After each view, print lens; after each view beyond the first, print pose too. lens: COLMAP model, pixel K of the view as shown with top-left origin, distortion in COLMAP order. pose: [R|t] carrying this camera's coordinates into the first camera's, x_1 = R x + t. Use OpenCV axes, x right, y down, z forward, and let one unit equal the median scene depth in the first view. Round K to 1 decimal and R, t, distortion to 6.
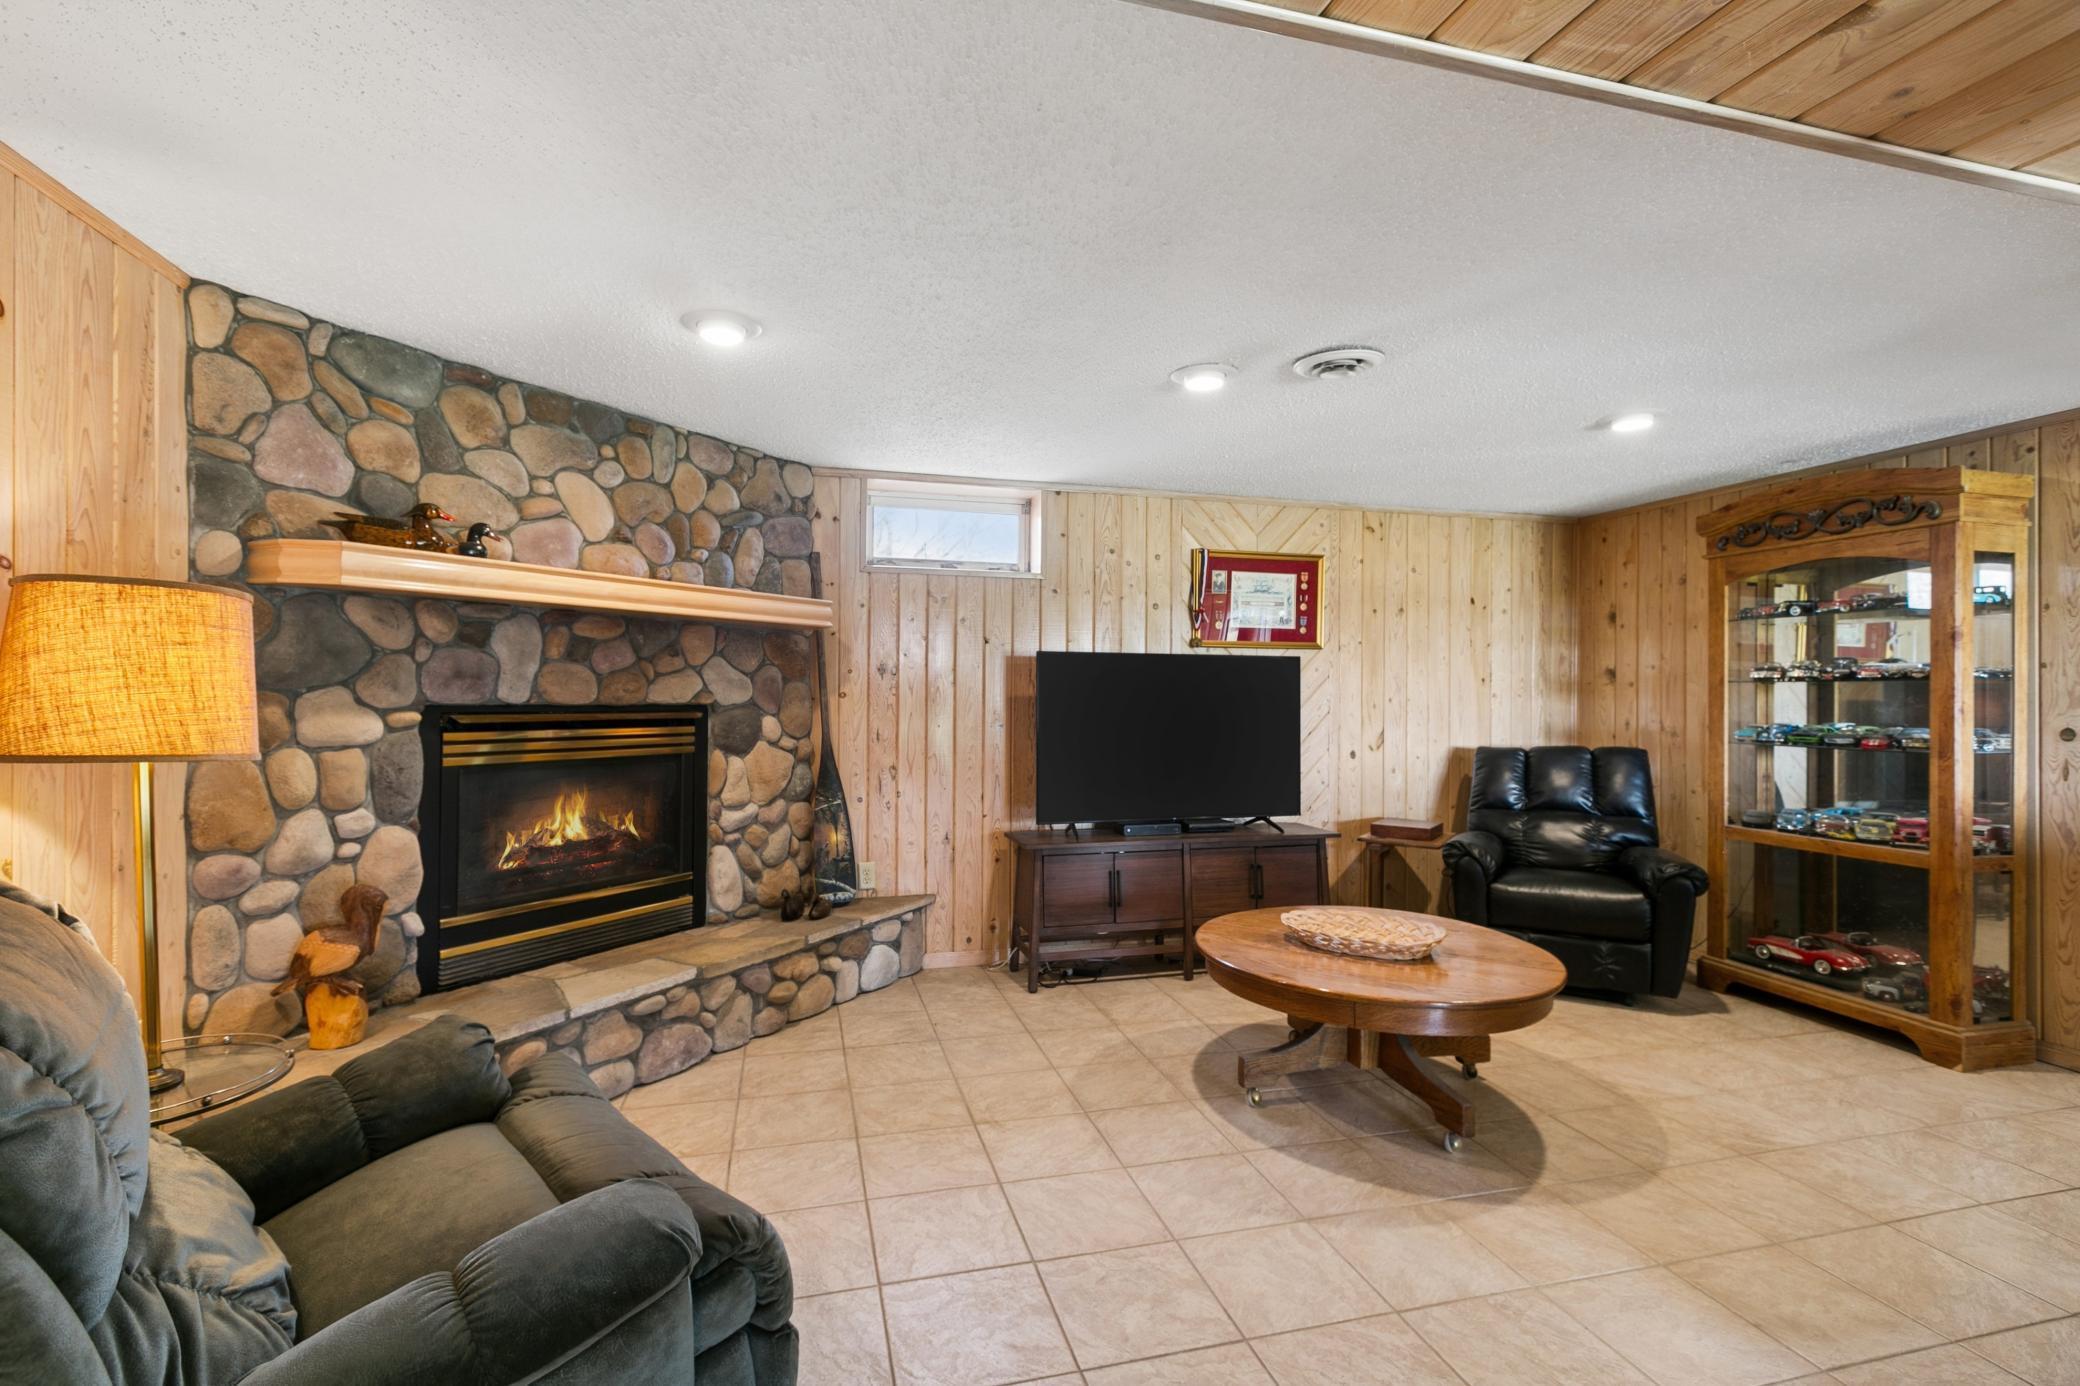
lens RADIAL K [[955.5, 0, 1036.2], [0, 955.5, 690.1], [0, 0, 1]] dist [0.001399, -0.002571]
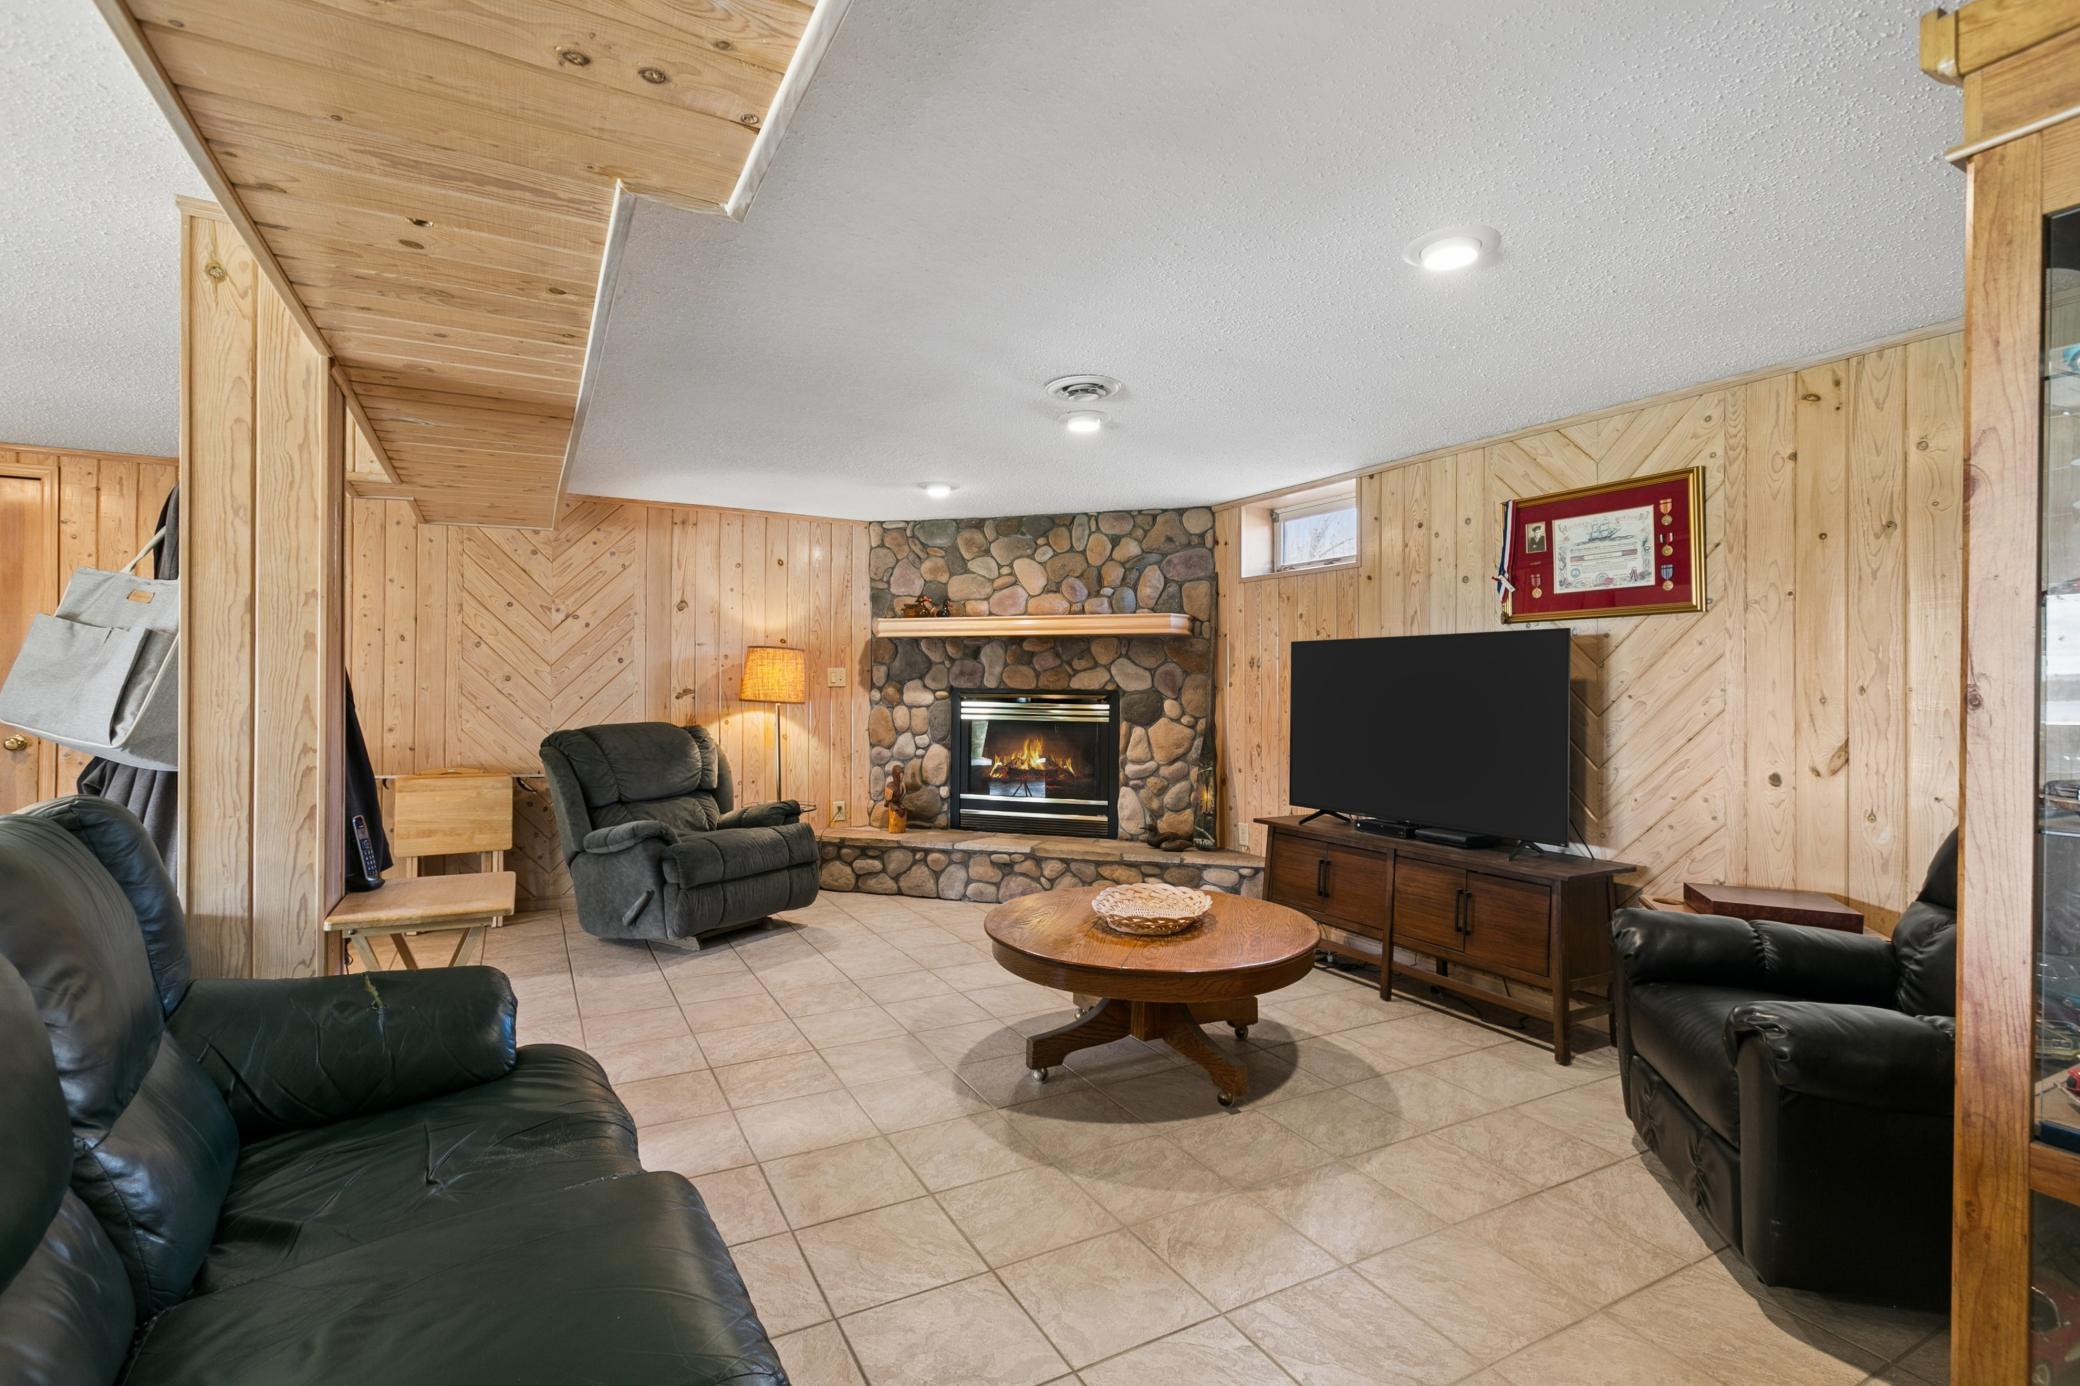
lens RADIAL K [[955.5, 0, 978.3], [0, 955.5, 687.5], [0, 0, 1]] dist [0.001399, -0.002571]
pose [[0.190808, -0.003163, -0.981622, 1.067495], [-0.002315, 0.999991, -0.003672, 0.016216], [0.981625, 0.002973, 0.190799, 0.498900]]
